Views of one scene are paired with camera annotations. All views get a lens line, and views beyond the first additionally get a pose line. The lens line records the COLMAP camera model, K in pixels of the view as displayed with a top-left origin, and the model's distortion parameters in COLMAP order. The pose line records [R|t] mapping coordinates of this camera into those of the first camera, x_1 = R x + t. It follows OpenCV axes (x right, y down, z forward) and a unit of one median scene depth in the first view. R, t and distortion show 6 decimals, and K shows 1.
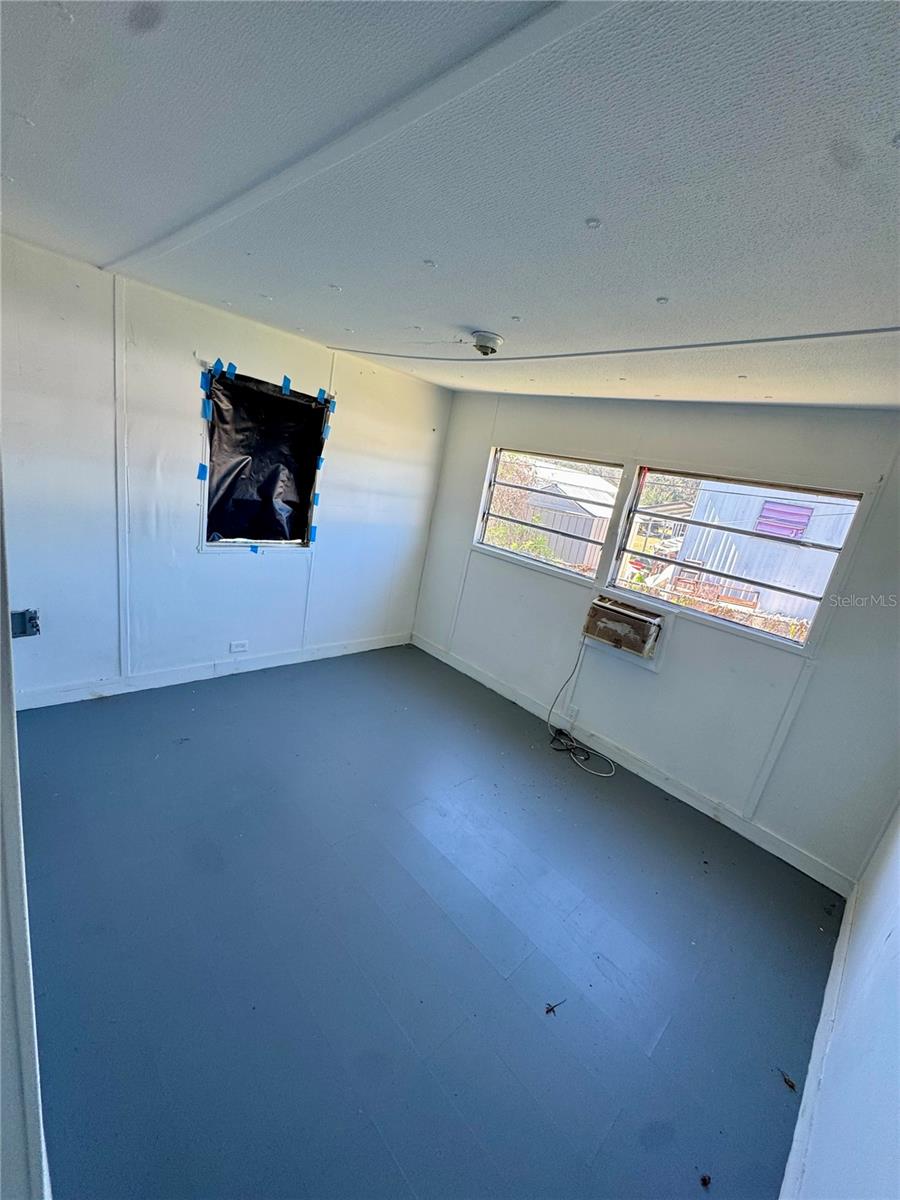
lens RADIAL K [[477.6, 0, 447.6], [0, 477.6, 601.1], [0, 0, 1]] dist [0.004292, 0.000266]
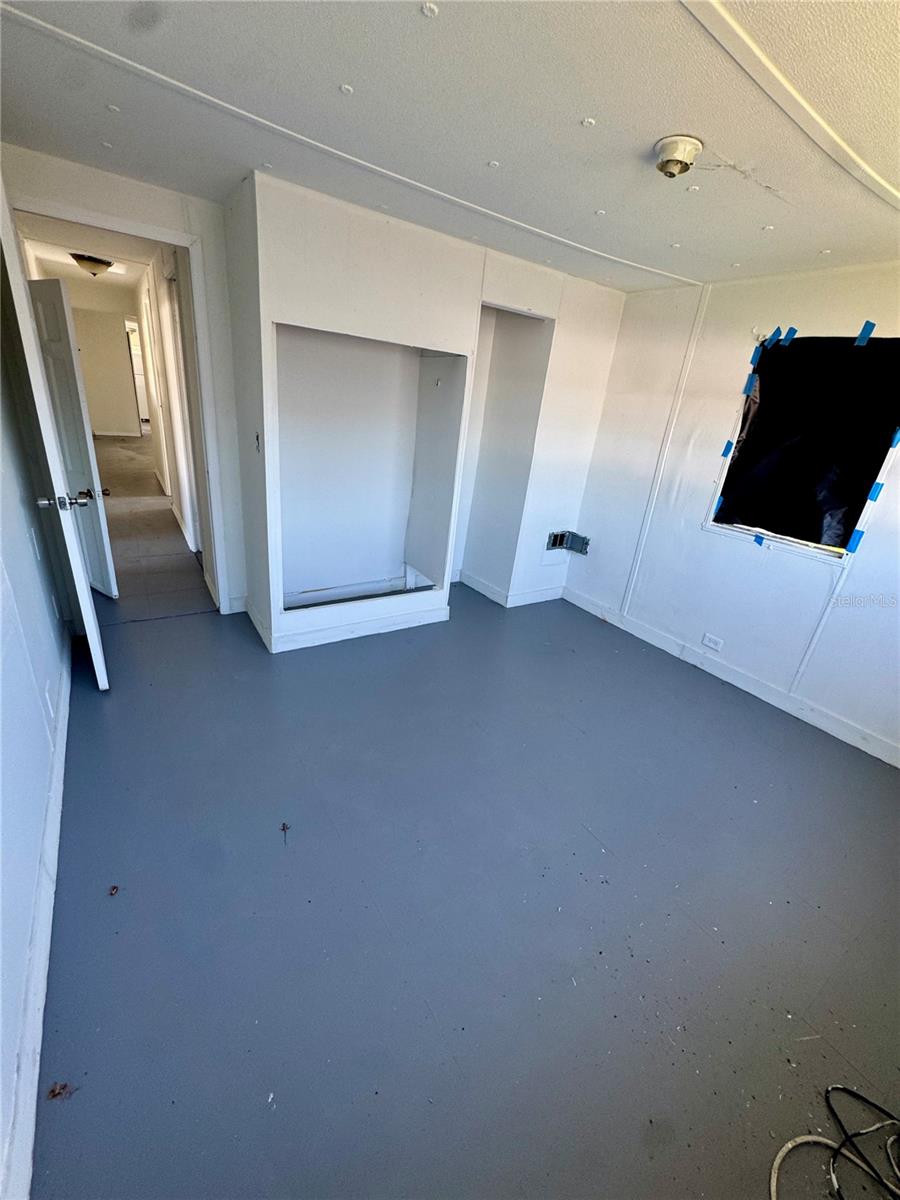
lens RADIAL K [[477.6, 0, 450.6], [0, 477.6, 596.2], [0, 0, 1]] dist [0.004292, 0.000266]
pose [[-0.148794, 0.190442, -0.970357, 0.601786], [-0.397027, 0.887211, 0.235004, 0.000075], [0.905665, 0.420225, -0.056401, 0.648832]]
